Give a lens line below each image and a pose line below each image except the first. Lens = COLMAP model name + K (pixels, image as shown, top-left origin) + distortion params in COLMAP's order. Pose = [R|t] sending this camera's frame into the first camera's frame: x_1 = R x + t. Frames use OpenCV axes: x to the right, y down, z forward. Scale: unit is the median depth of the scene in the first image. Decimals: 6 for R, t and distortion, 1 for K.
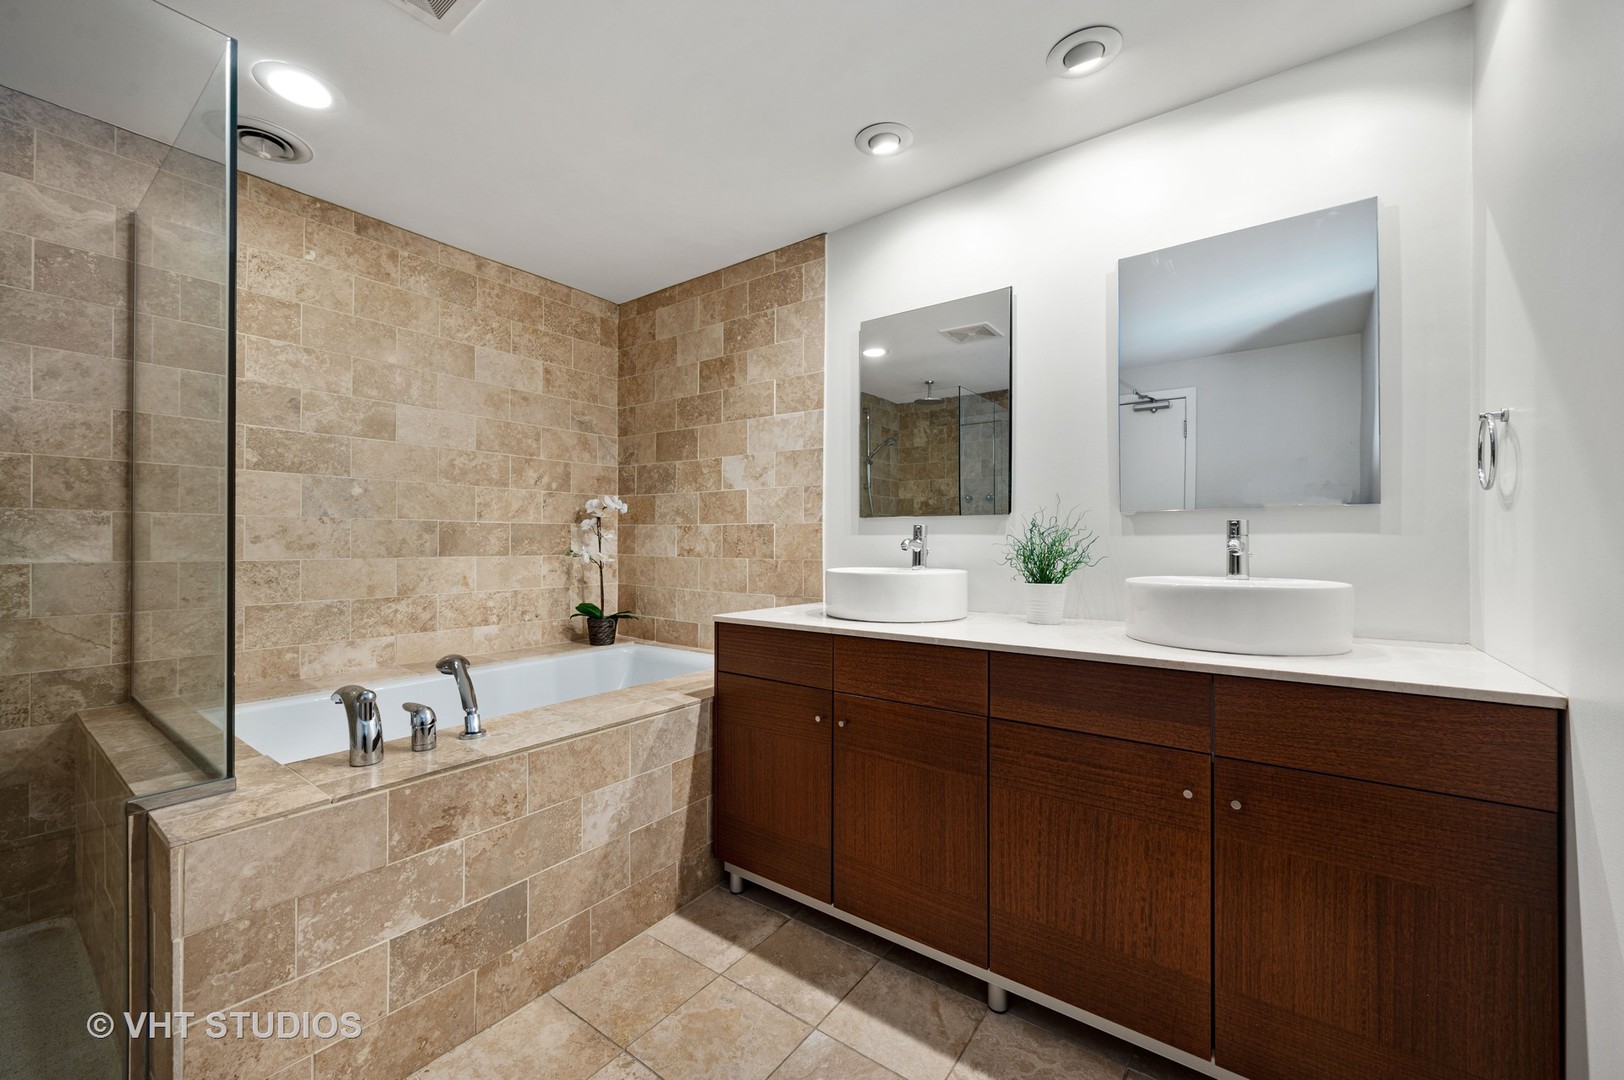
lens RADIAL K [[638.2, 0, 795.9], [0, 638.2, 537.0], [0, 0, 1]] dist [0.014876, -0.001092]
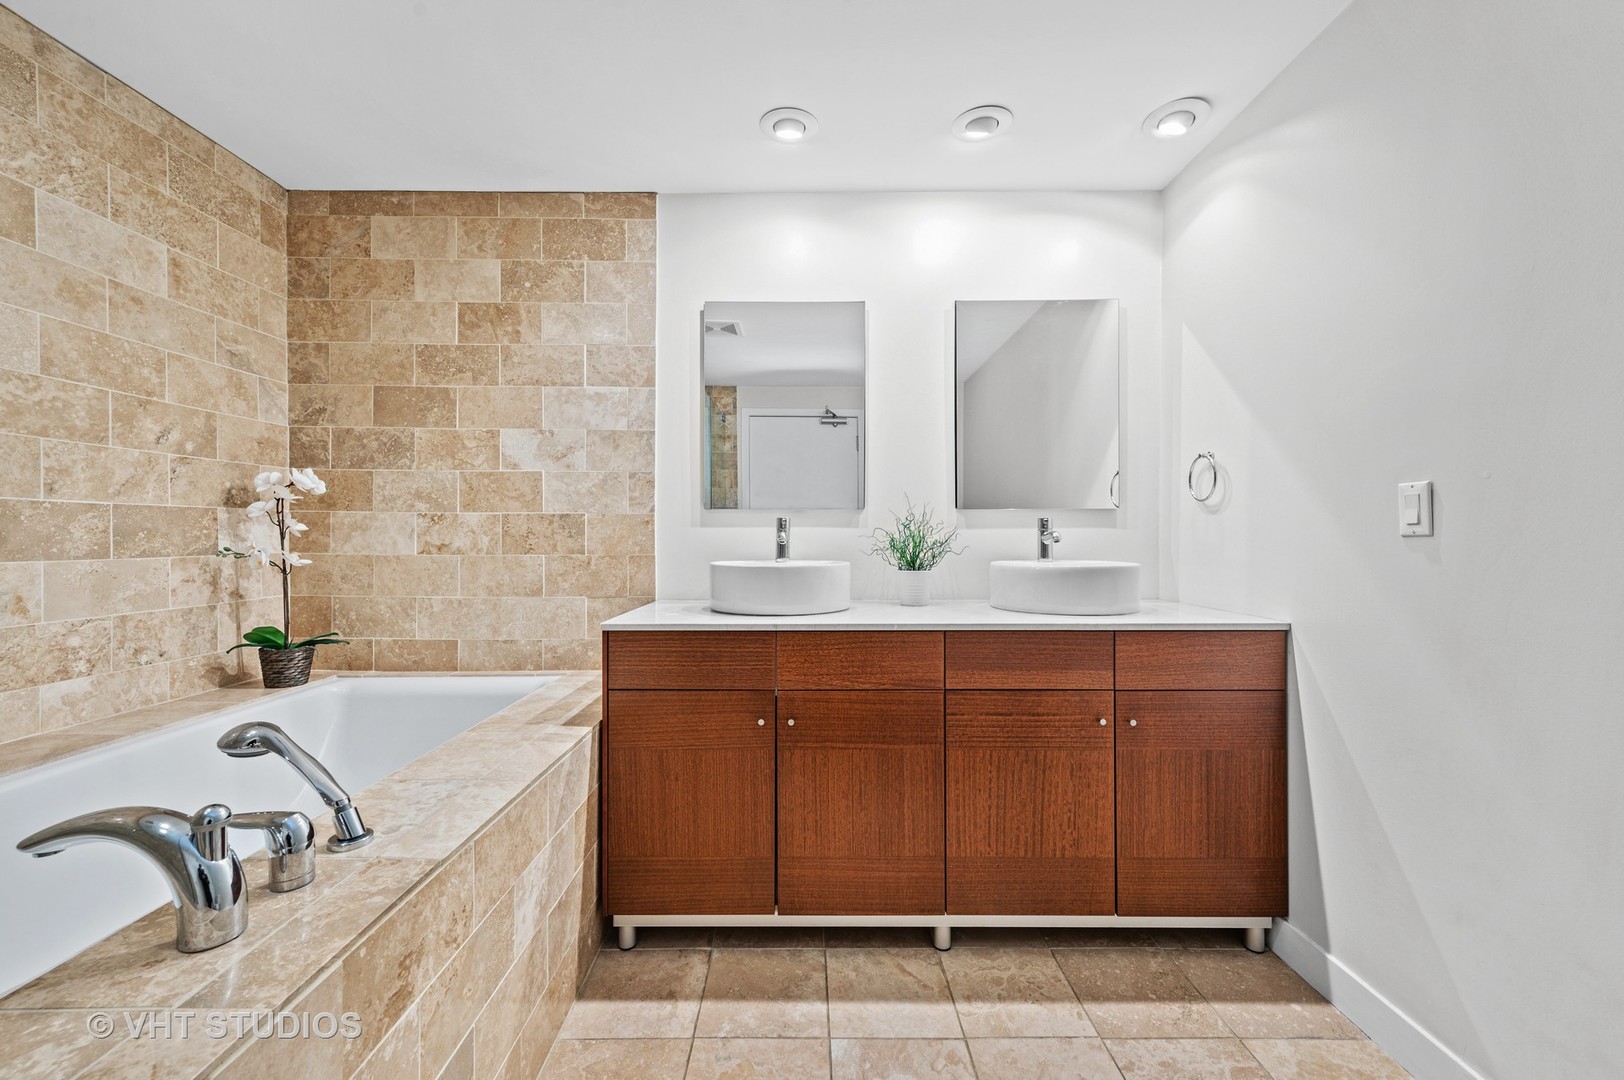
lens RADIAL K [[638.2, 0, 801.0], [0, 638.2, 537.2], [0, 0, 1]] dist [0.014876, -0.001092]
pose [[0.804152, -0.002676, 0.594417, -0.414713], [-0.002870, 0.999961, 0.008383, 0.003887], [-0.594416, -0.008447, 0.804113, 0.185239]]
